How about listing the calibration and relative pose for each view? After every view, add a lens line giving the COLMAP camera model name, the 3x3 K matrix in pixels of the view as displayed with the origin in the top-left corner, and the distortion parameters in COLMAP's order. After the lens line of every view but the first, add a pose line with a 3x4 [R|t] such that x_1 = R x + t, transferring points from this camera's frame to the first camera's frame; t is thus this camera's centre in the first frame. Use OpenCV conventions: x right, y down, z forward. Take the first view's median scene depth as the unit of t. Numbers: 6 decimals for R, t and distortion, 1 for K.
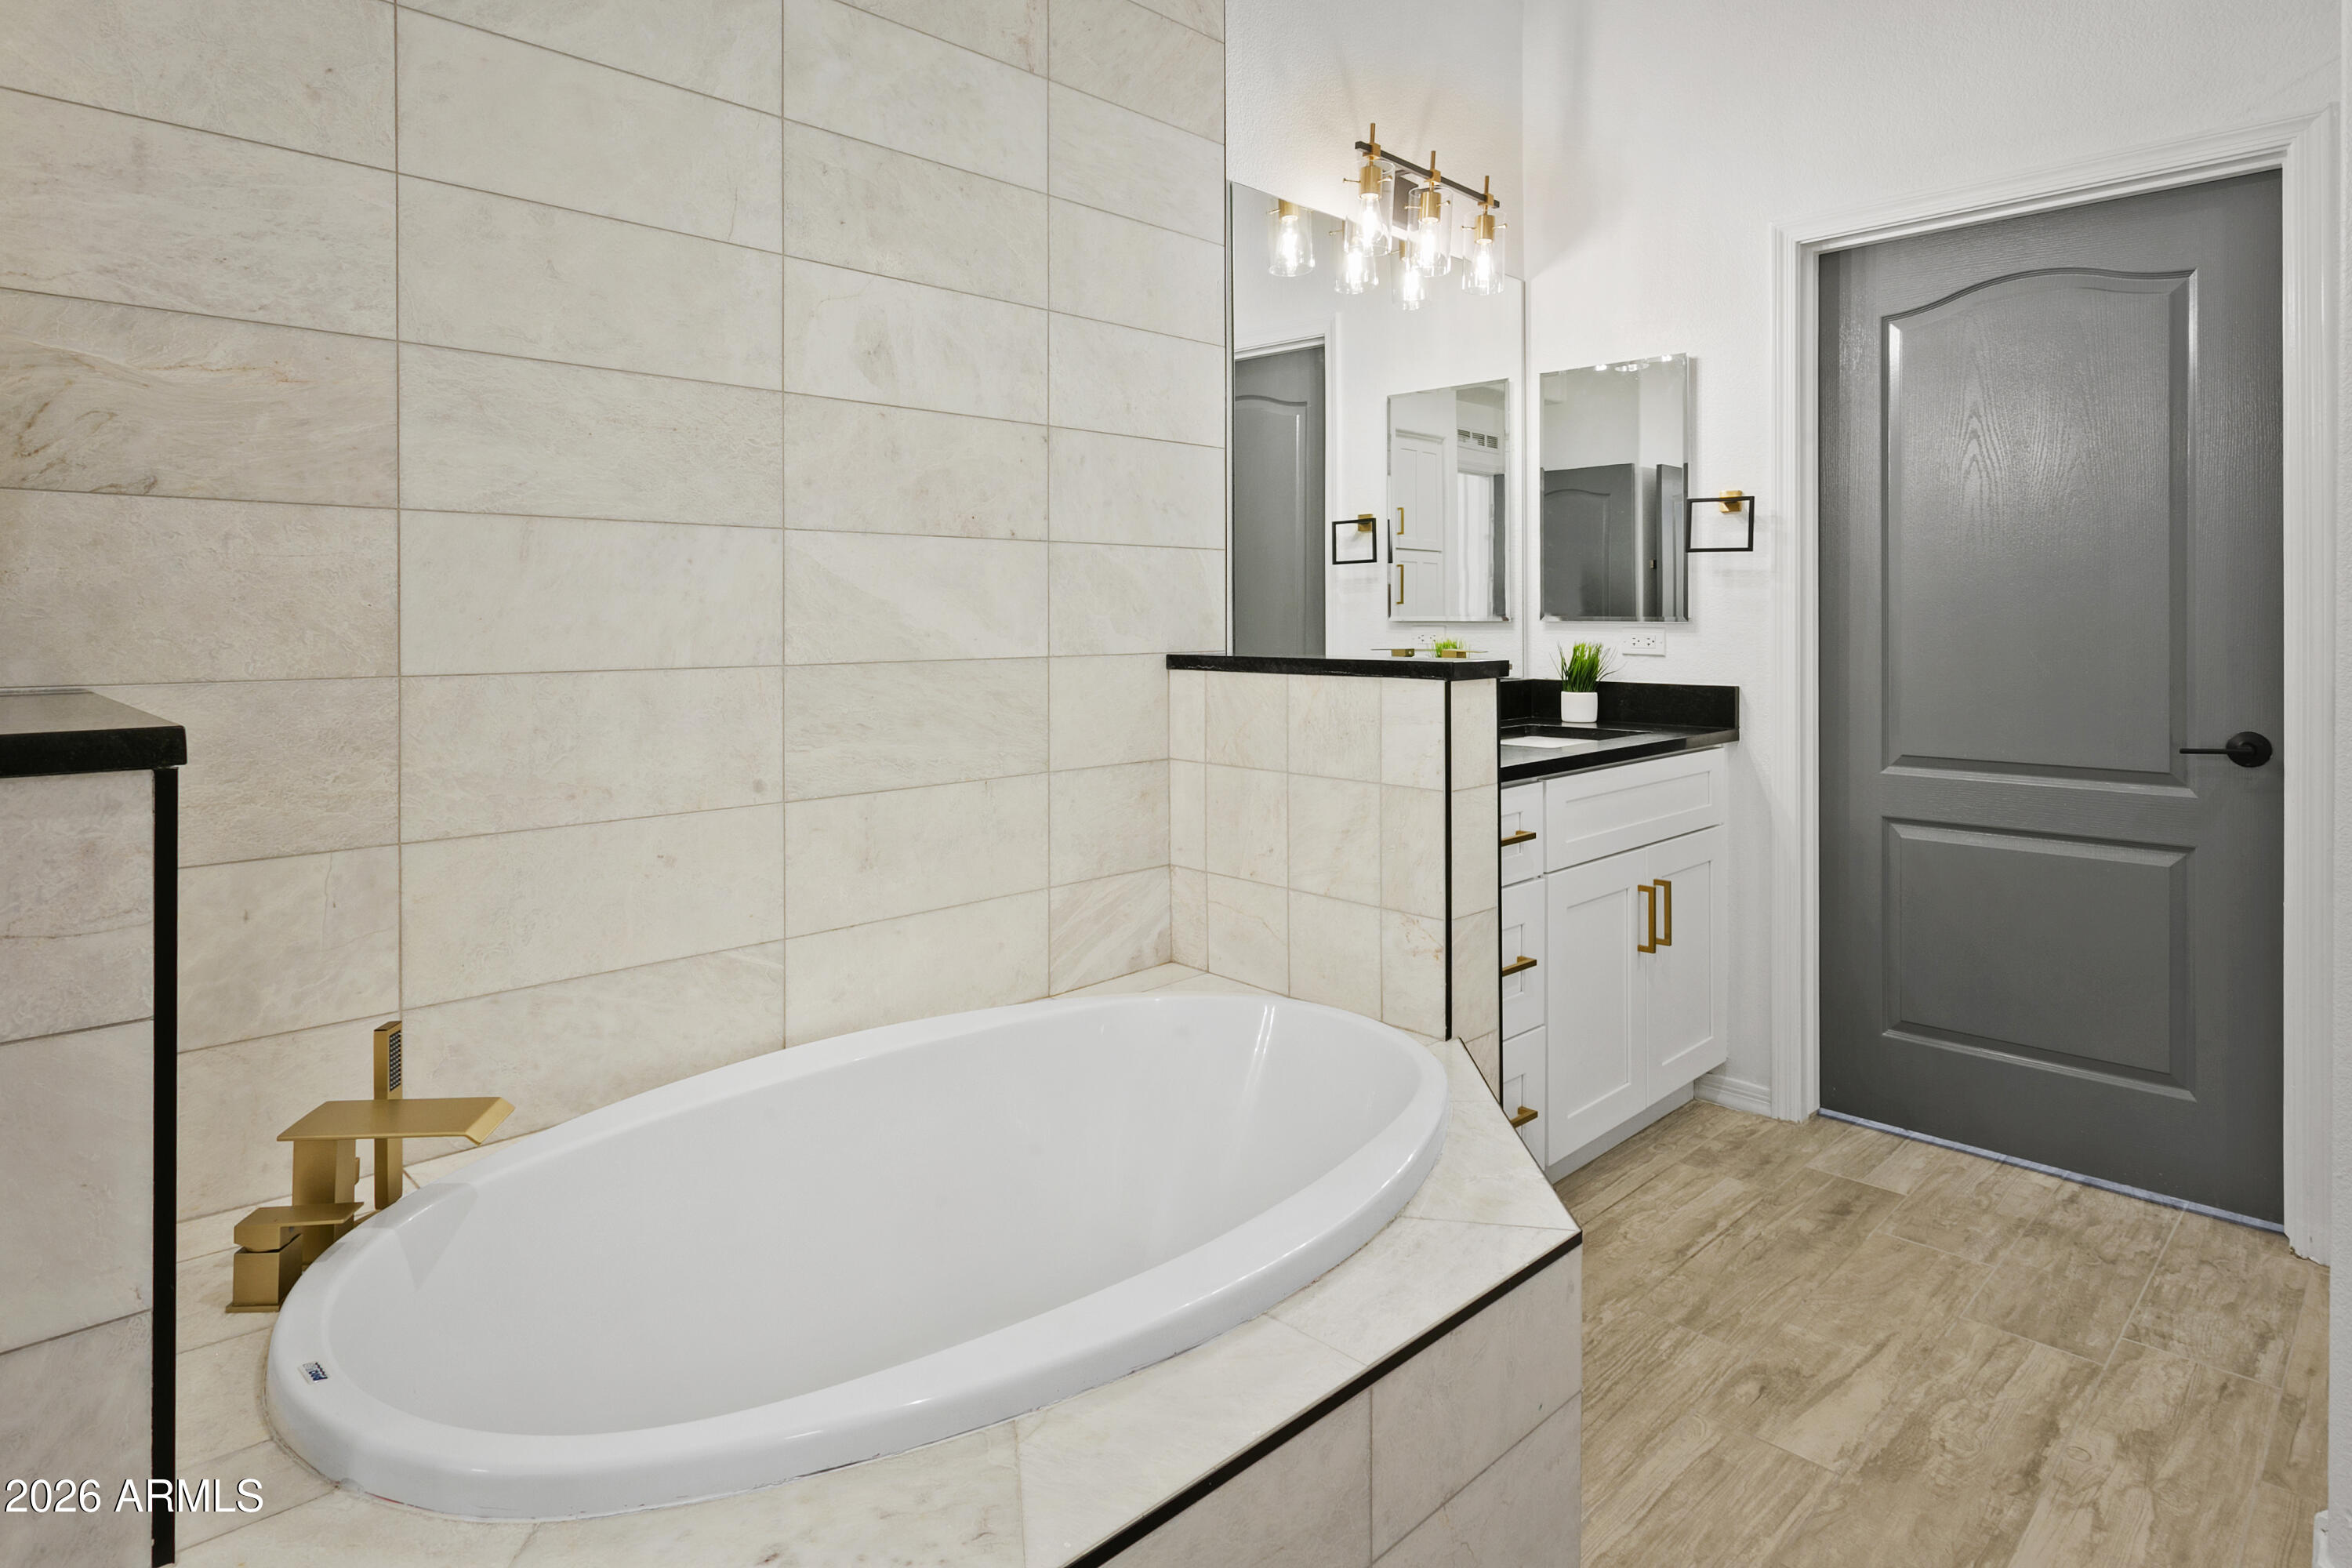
lens RADIAL K [[1248.8, 0, 1203.6], [0, 1248.8, 621.4], [0, 0, 1]] dist [-0.007035, 0.001234]
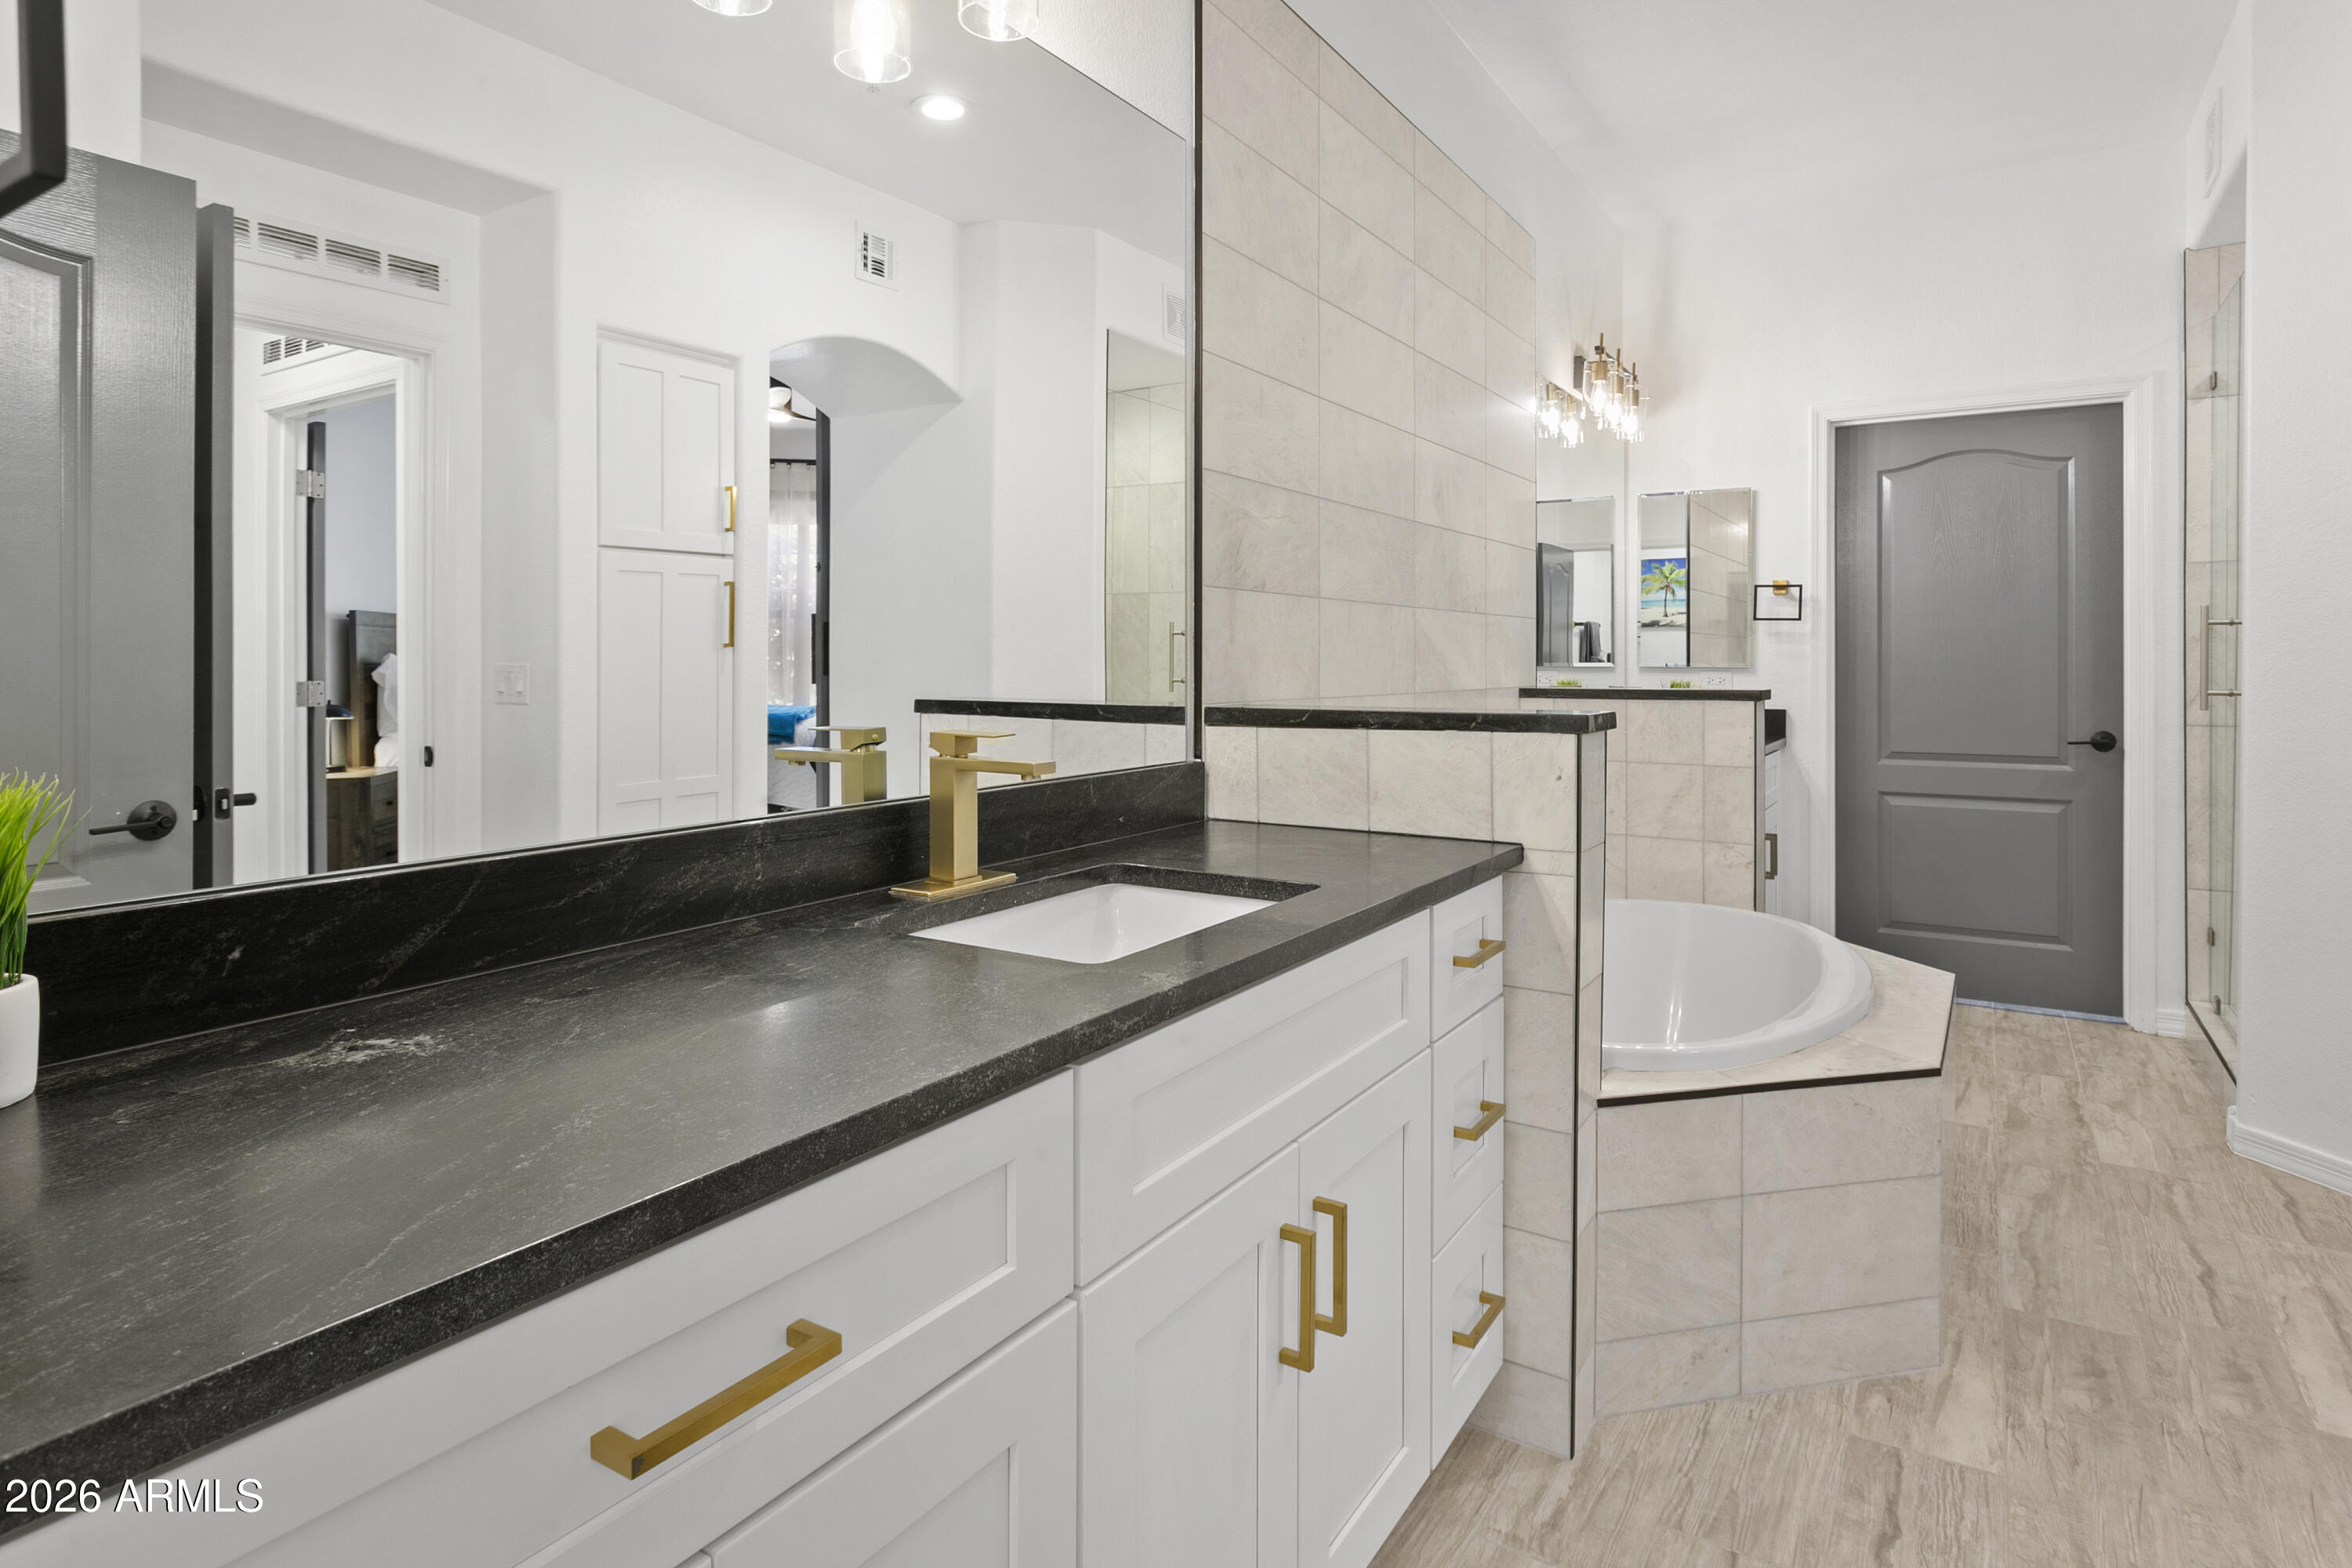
lens RADIAL K [[1248.8, 0, 1148.3], [0, 1248.8, 666.3], [0, 0, 1]] dist [-0.007035, 0.001234]
pose [[0.976370, 0.000477, 0.216106, -0.787680], [-0.000341, 1.000000, -0.000668, 0.001410], [-0.216107, 0.000579, 0.976370, -0.375006]]
